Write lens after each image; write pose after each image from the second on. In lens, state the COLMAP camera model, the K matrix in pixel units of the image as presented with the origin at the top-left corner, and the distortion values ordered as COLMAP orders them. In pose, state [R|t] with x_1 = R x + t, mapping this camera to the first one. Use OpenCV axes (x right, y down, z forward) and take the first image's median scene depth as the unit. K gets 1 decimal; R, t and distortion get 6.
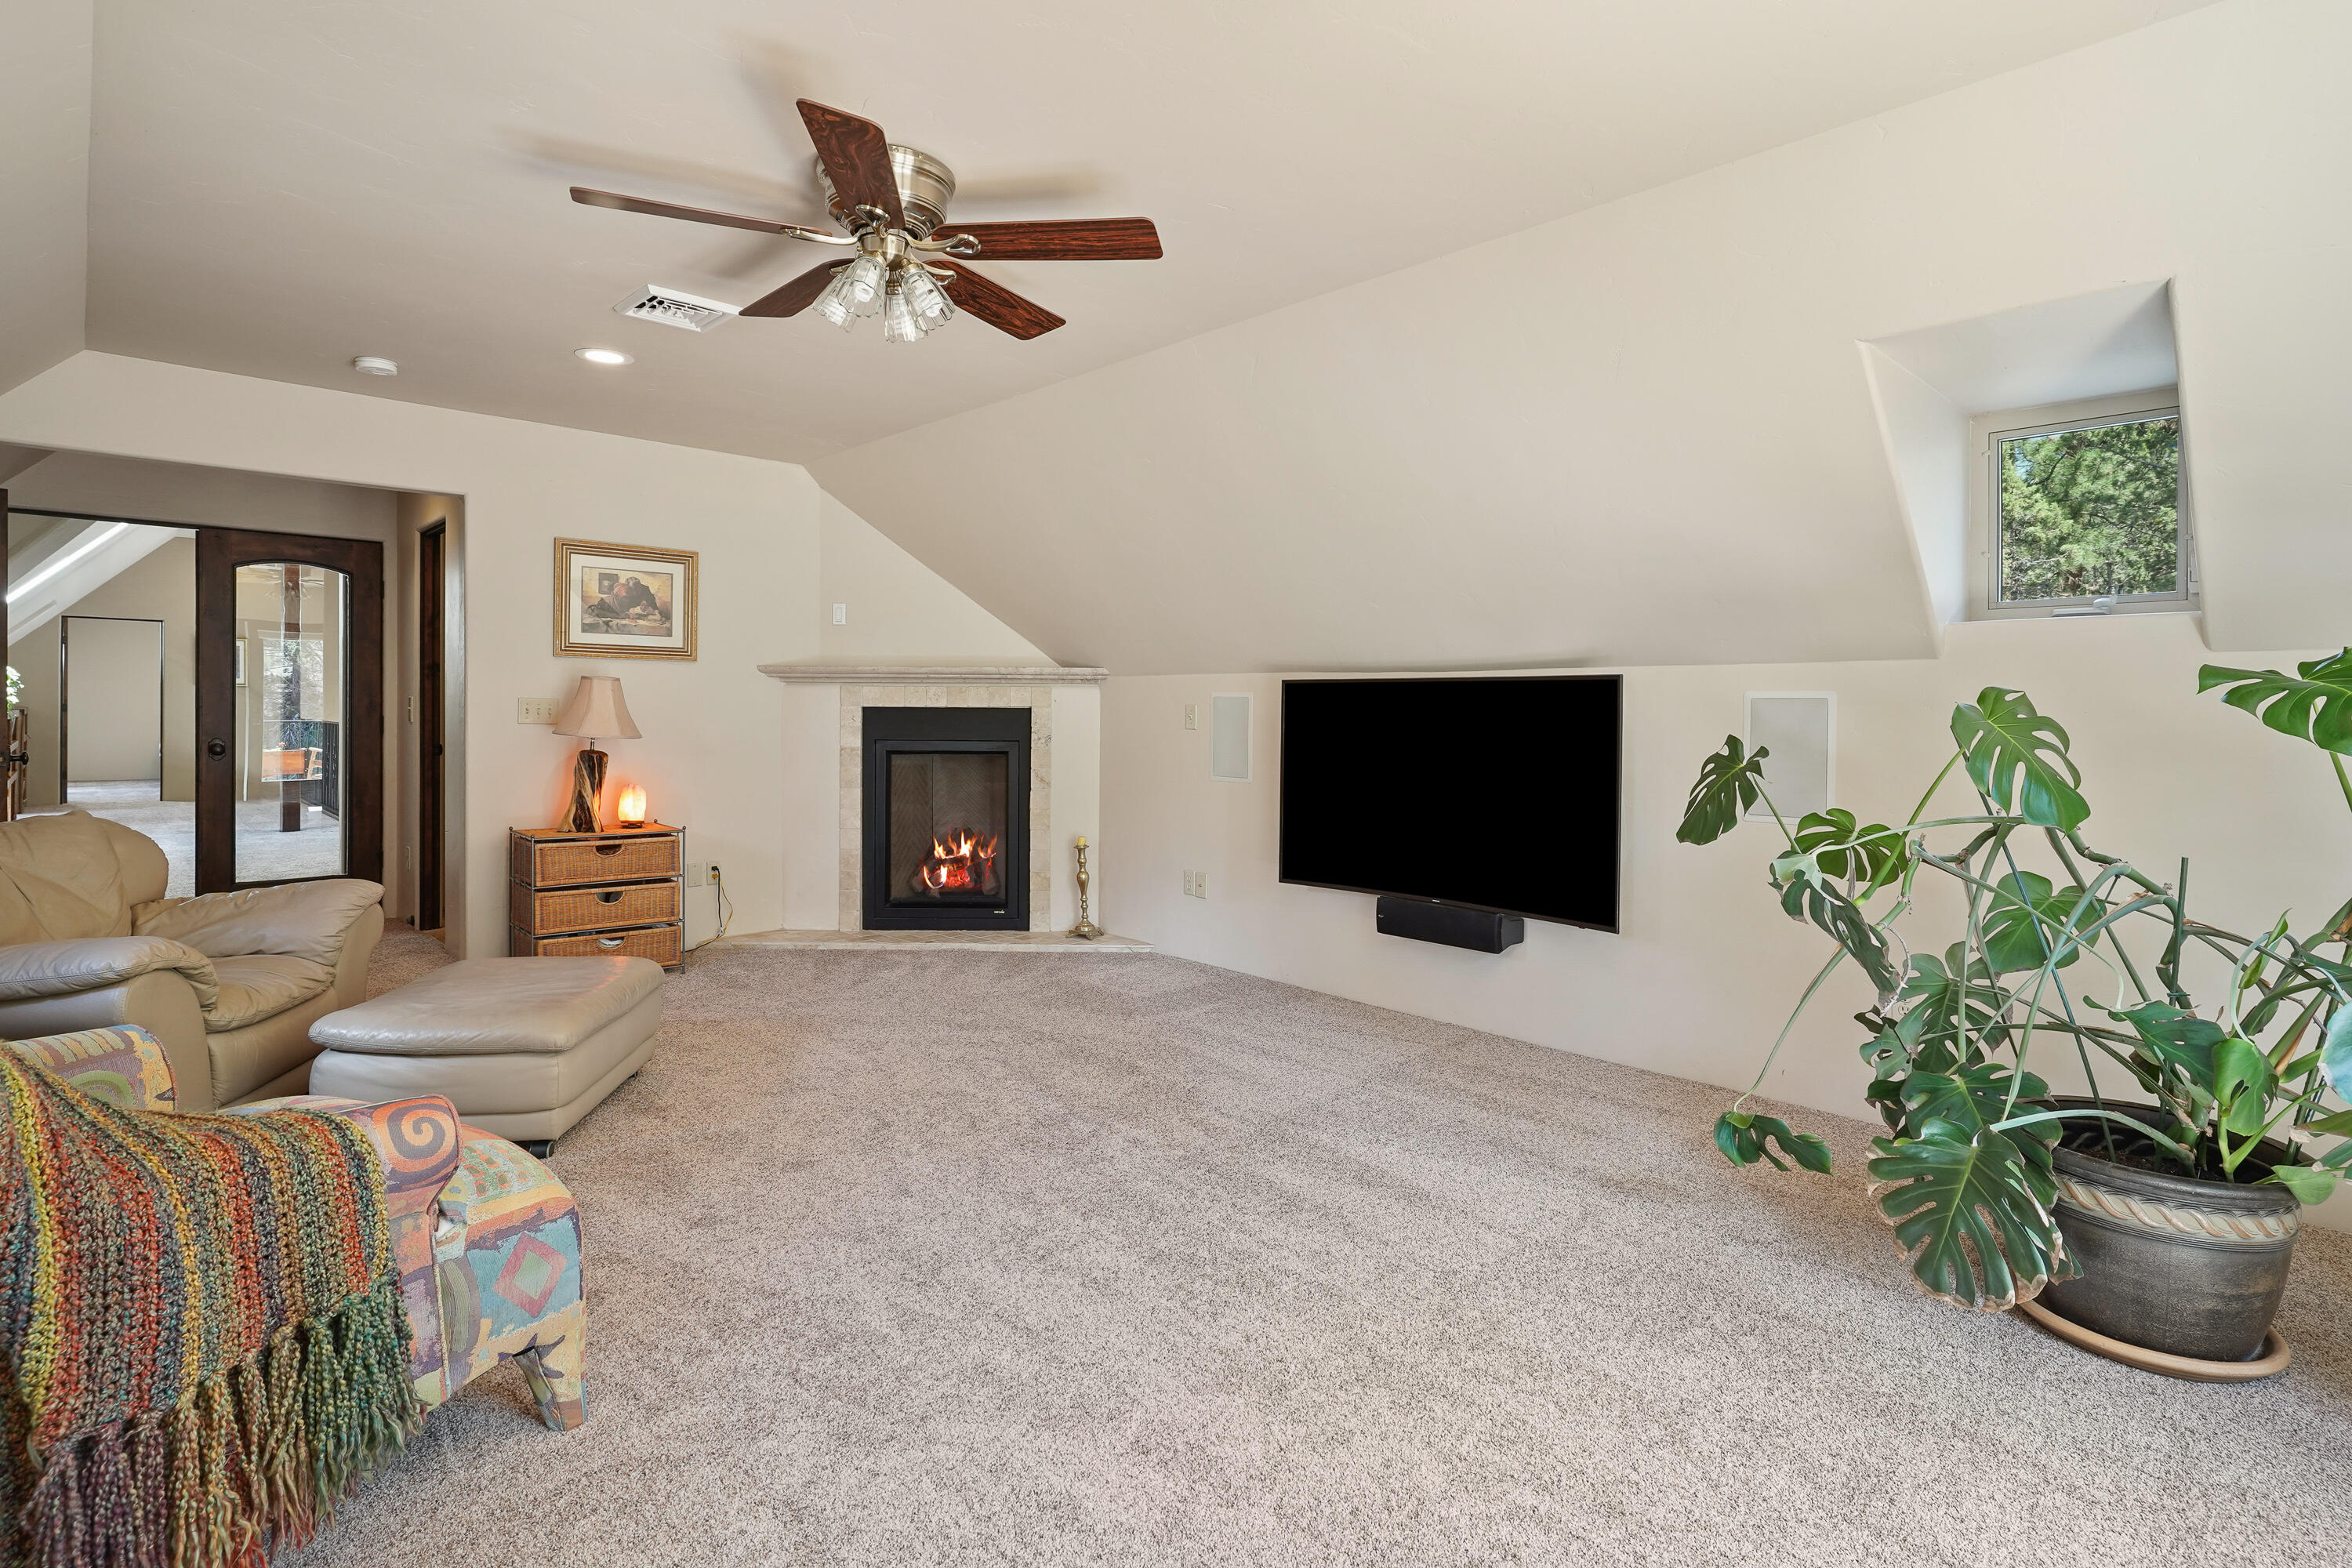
lens RADIAL K [[1161.4, 0, 1183.0], [0, 1161.4, 731.1], [0, 0, 1]] dist [0.000745, 0.000023]
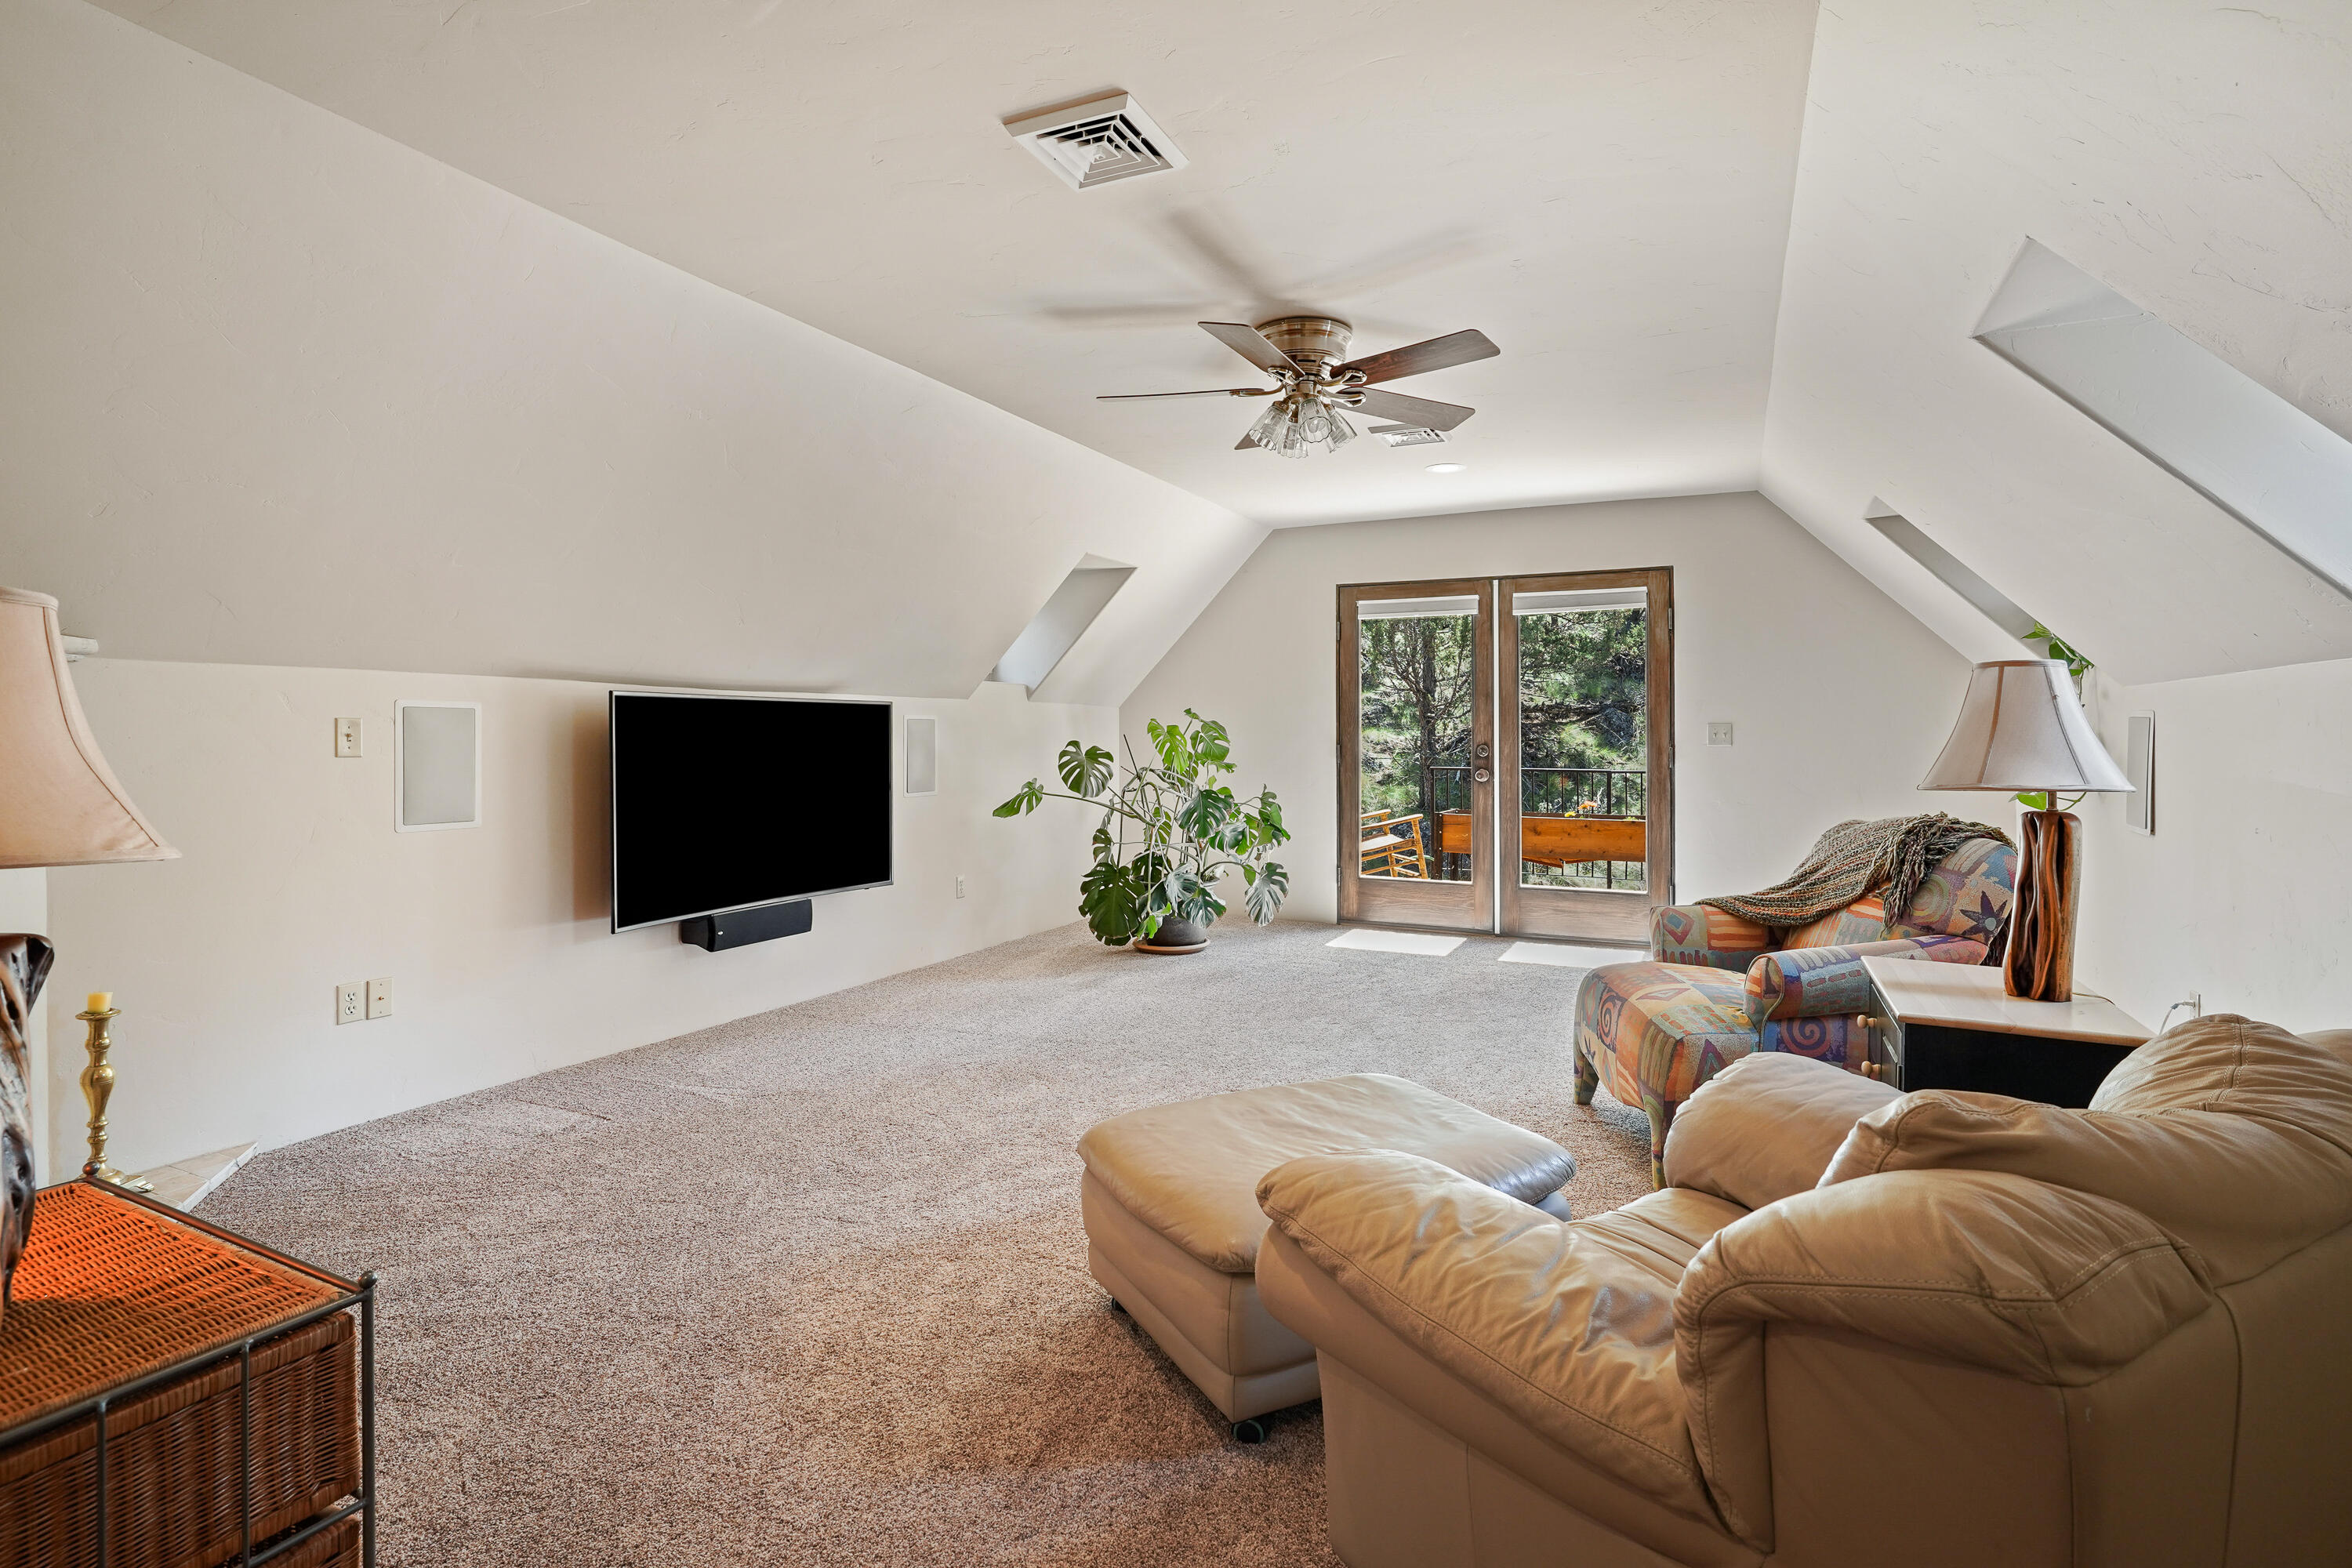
lens RADIAL K [[1161.4, 0, 1183.0], [0, 1161.4, 731.1], [0, 0, 1]] dist [0.000745, 0.000023]
pose [[-0.372173, -0.008930, 0.928120, -0.919000], [0.005475, 0.999915, 0.011816, -0.024926], [-0.928147, 0.009479, -0.372093, 1.015276]]
